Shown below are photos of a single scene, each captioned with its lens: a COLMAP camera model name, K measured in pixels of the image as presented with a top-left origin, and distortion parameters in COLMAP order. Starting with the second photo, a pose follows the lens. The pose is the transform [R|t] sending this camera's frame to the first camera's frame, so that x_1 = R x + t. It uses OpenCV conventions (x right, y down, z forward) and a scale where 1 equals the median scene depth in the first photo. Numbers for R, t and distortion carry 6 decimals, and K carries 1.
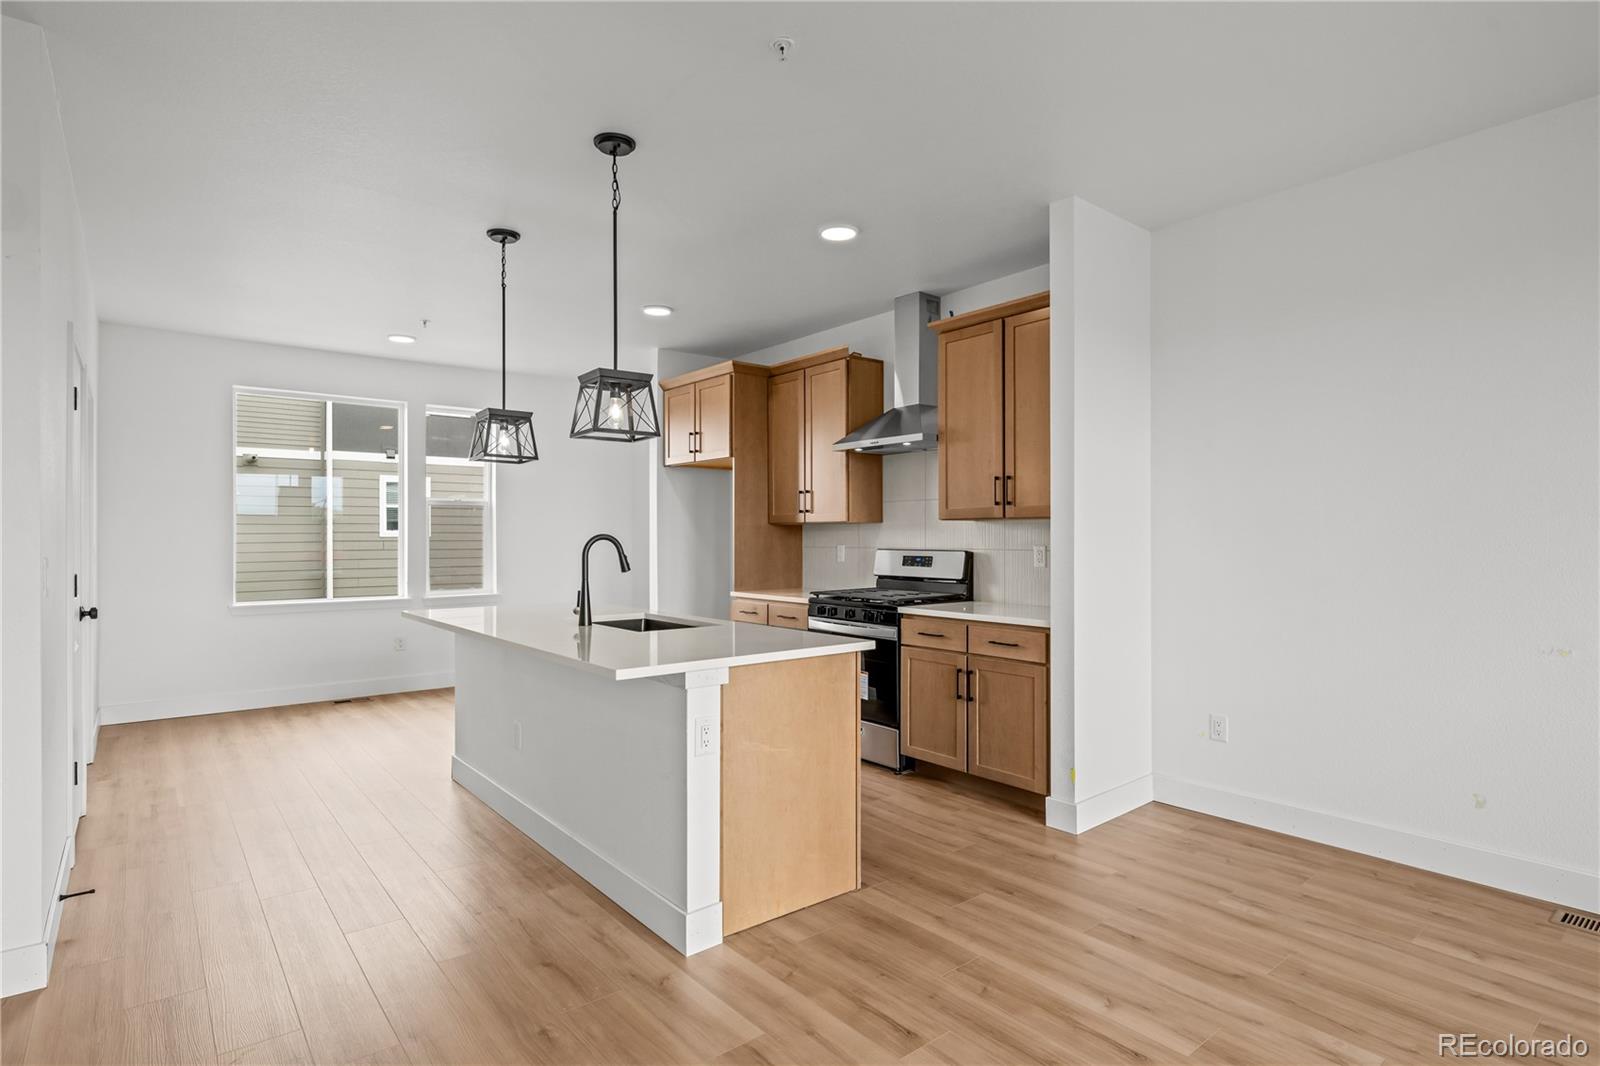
lens RADIAL K [[823.1, 0, 806.4], [0, 823.1, 537.2], [0, 0, 1]] dist [-0.001726, 0.000649]
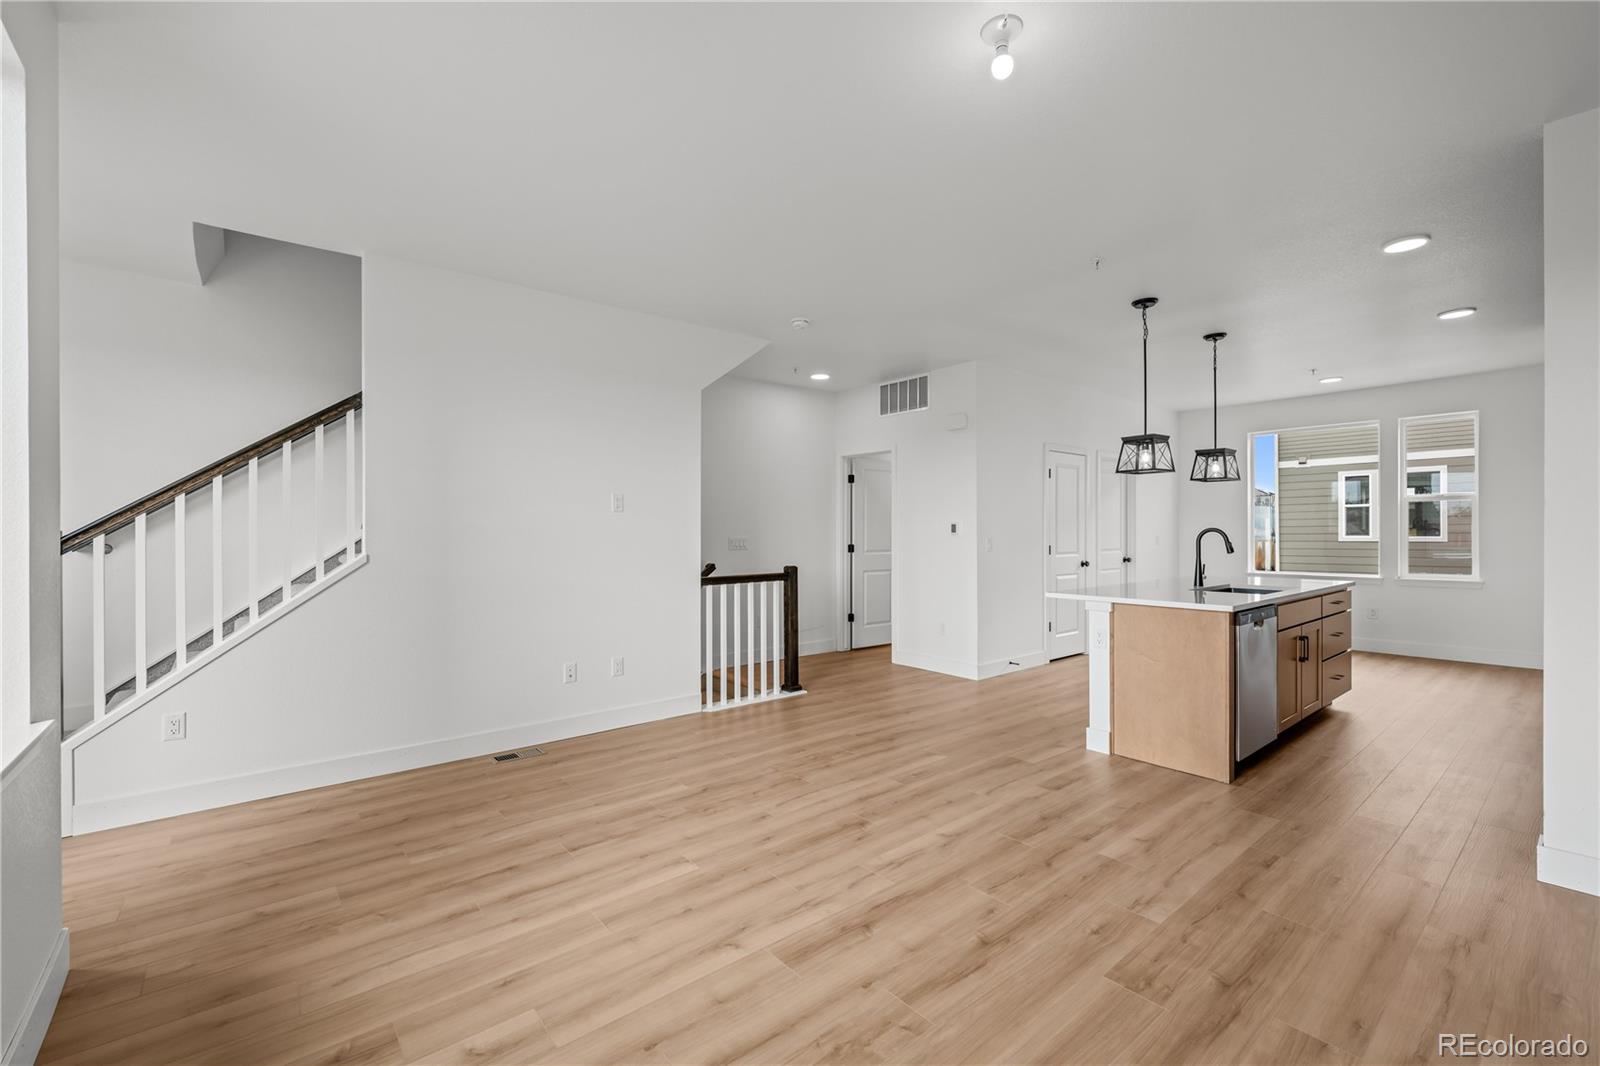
lens RADIAL K [[671.3, 0, 801.0], [0, 671.3, 533.6], [0, 0, 1]] dist [-0.003333, 0.001002]
pose [[0.001327, 0.006229, -0.999980, 0.955105], [0.004775, 0.999969, 0.006235, -0.004929], [0.999988, -0.004783, 0.001297, 0.222660]]
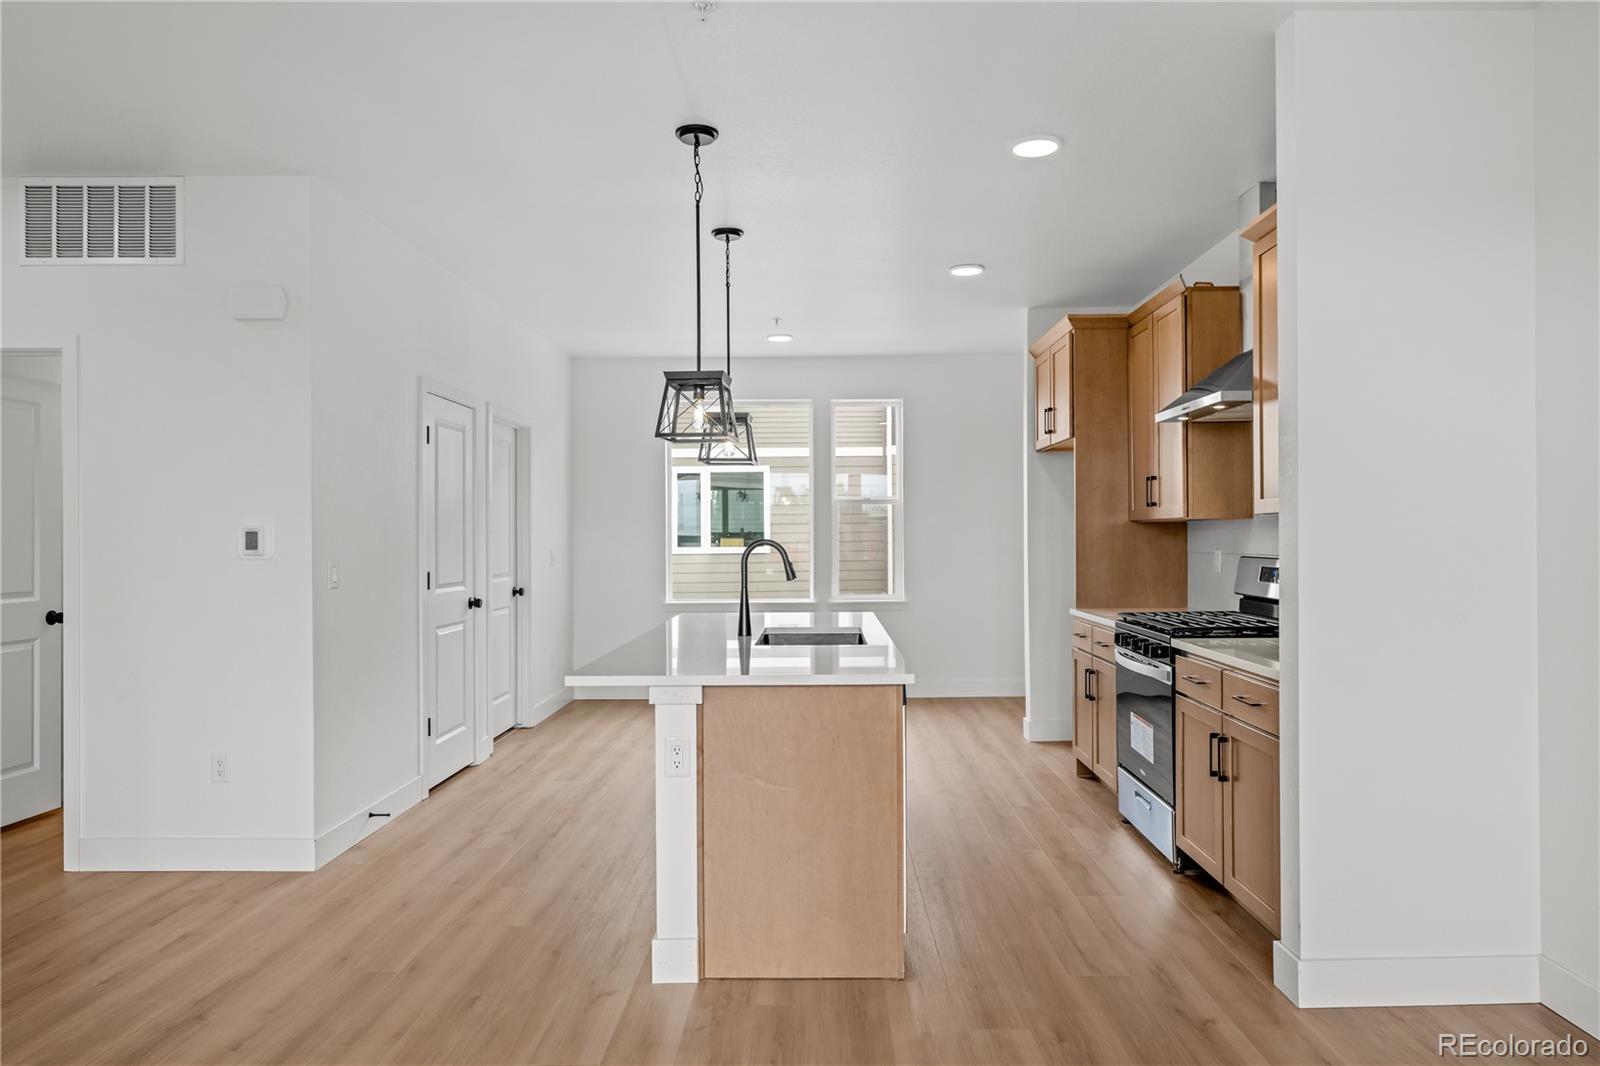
lens RADIAL K [[1019.3, 0, 812.7], [0, 1019.3, 534.9], [0, 0, 1]] dist [-0.001665, 0.003824]
pose [[0.768666, -0.004033, -0.639638, 0.511241], [0.005292, 0.999986, 0.000054, -0.008331], [0.639629, -0.003427, 0.768676, 0.139089]]
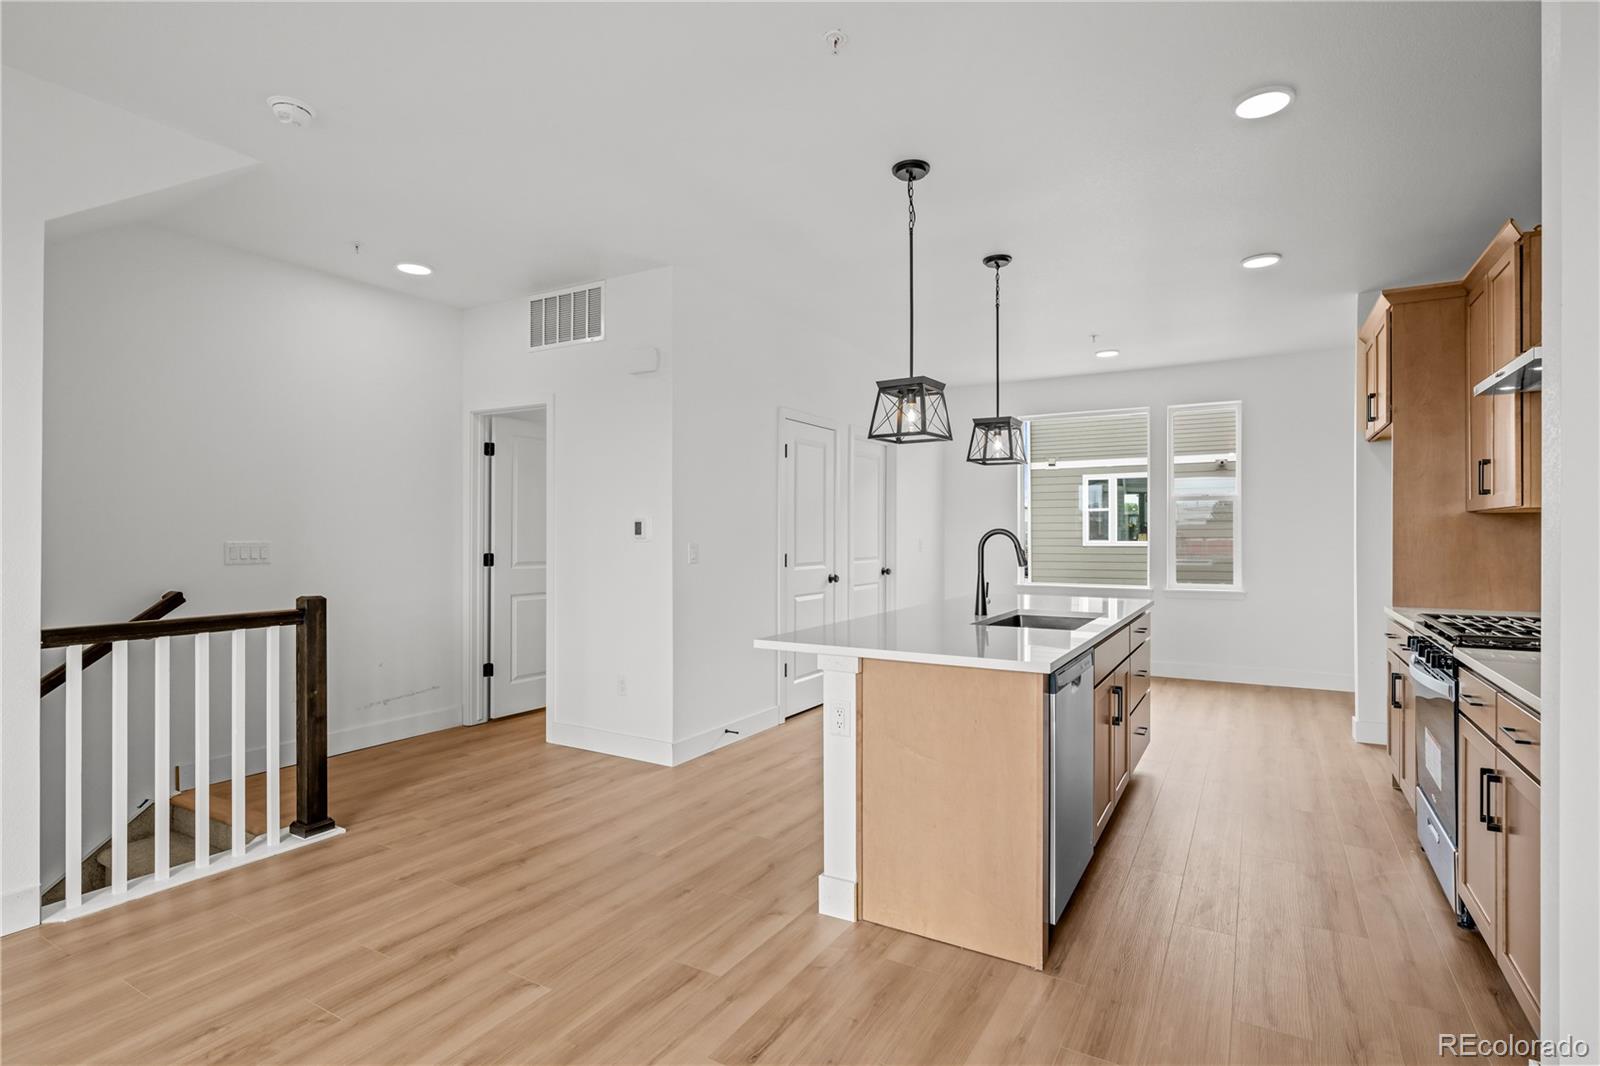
lens RADIAL K [[772.5, 0, 820.3], [0, 772.5, 532.9], [0, 0, 1]] dist [-0.003244, -0.000029]
pose [[0.359497, 0.000994, -0.933146, 0.549529], [-0.000168, 0.999999, 0.001001, 0.000343], [0.933146, -0.000203, 0.359497, 0.423416]]
